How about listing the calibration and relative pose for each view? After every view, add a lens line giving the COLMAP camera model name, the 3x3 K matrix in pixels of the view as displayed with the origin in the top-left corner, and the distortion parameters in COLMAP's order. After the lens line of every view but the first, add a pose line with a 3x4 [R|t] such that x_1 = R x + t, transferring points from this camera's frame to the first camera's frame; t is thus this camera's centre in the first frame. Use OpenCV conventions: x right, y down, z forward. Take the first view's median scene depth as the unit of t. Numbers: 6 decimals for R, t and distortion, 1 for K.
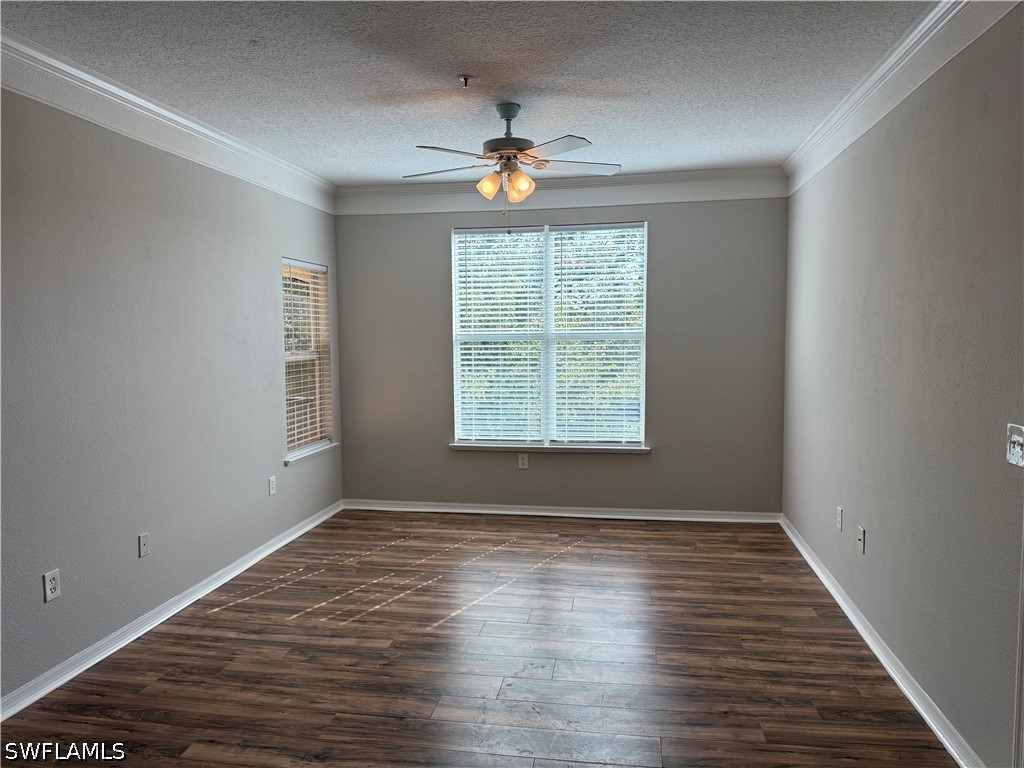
lens RADIAL K [[709.3, 0, 512.0], [0, 709.3, 384.0], [0, 0, 1]] dist [0.100221, -0.137945]
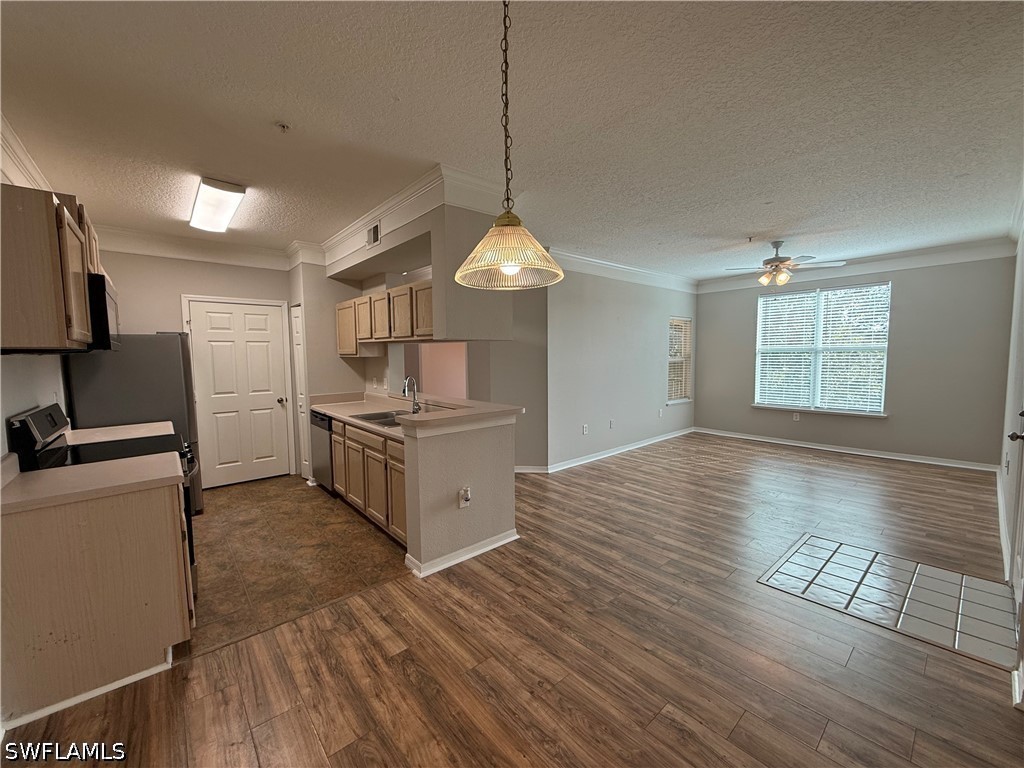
lens RADIAL K [[392.0, 0, 512.0], [0, 392.0, 384.0], [0, 0, 1]] dist [0.002238, 0.000171]
pose [[0.761610, 0.051542, -0.645983, 0.120480], [-0.044860, 0.998634, 0.026790, 0.032195], [0.646482, 0.008576, 0.762881, -0.296679]]
